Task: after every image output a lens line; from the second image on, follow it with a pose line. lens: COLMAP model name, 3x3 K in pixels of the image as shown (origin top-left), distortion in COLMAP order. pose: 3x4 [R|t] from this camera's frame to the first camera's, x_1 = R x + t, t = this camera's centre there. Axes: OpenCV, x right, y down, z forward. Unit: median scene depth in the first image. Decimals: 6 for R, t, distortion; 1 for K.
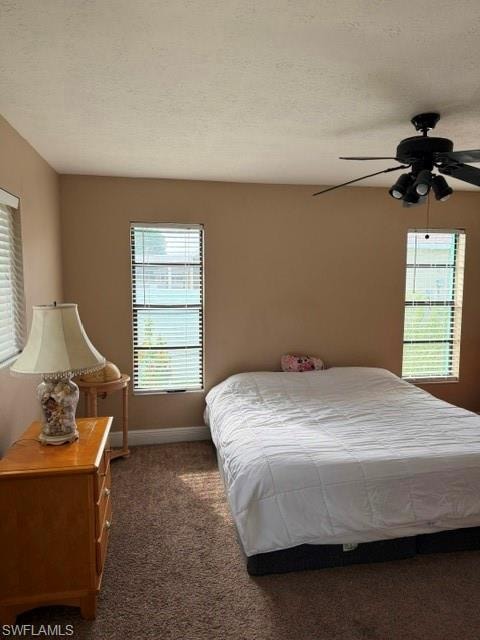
lens RADIAL K [[440.5, 0, 242.0], [0, 440.5, 319.1], [0, 0, 1]] dist [0.031444, -0.010537]
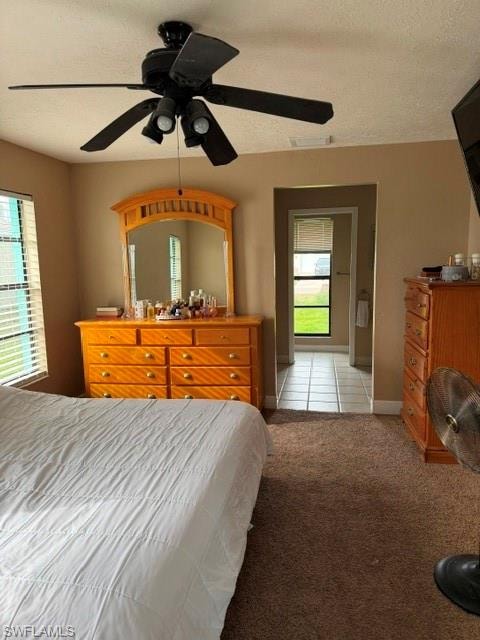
lens RADIAL K [[440.5, 0, 241.1], [0, 440.5, 323.2], [0, 0, 1]] dist [0.031444, -0.010537]
pose [[0.319601, -0.140630, 0.937058, -0.179417], [0.102733, 0.988239, 0.113272, -0.018907], [-0.941967, 0.060065, 0.330289, 0.361136]]
